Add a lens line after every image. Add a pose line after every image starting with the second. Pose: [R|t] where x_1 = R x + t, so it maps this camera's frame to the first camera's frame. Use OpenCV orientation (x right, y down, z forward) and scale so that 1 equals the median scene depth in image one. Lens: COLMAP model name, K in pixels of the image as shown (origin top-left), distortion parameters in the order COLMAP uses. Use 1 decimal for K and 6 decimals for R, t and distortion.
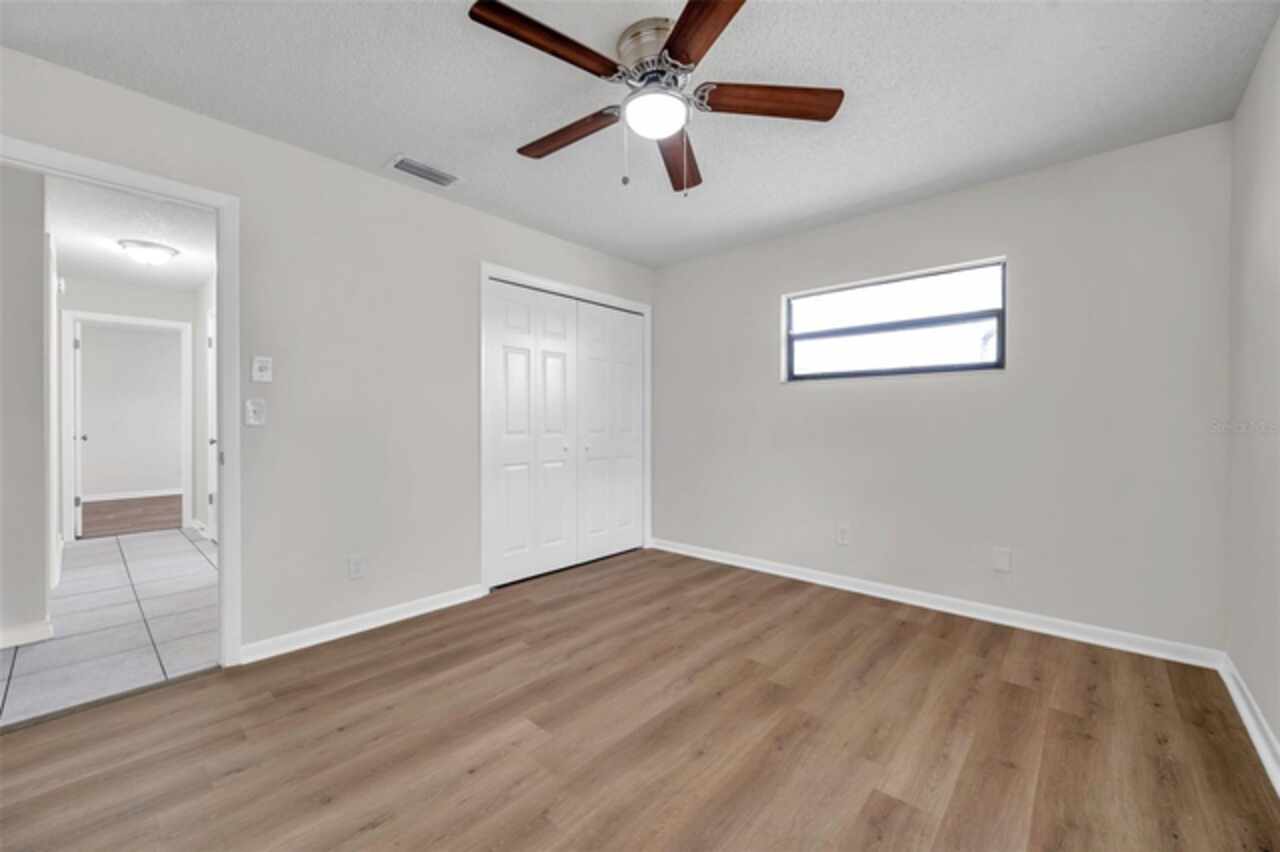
lens RADIAL K [[504.6, 0, 640.0], [0, 504.6, 426.0], [0, 0, 1]] dist [-0.001281, -0.000435]
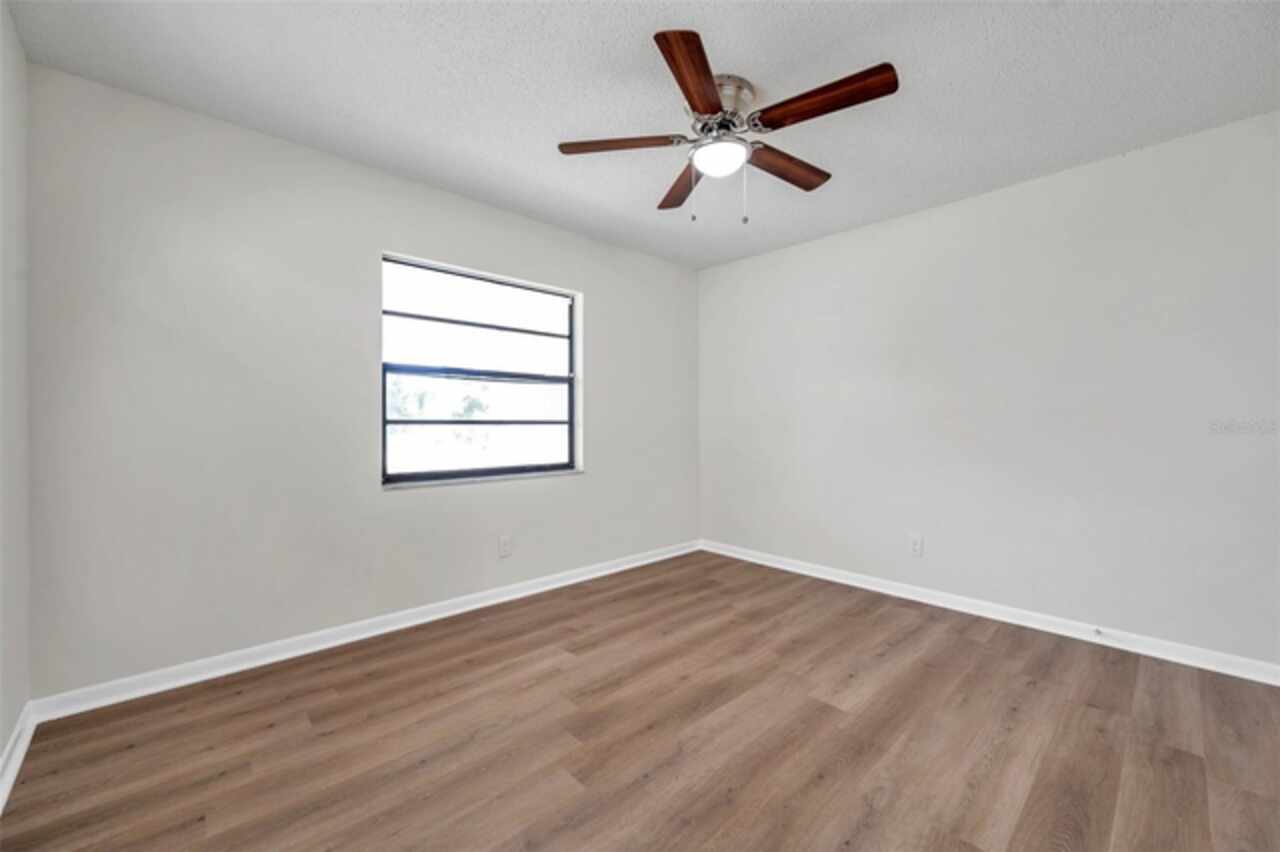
lens RADIAL K [[504.6, 0, 640.0], [0, 504.6, 426.0], [0, 0, 1]] dist [-0.001281, -0.000435]
pose [[-0.996530, -0.001339, 0.083223, 0.109249], [-0.000109, 0.999891, 0.014778, -0.017107], [-0.083233, 0.014718, -0.996421, 2.021424]]
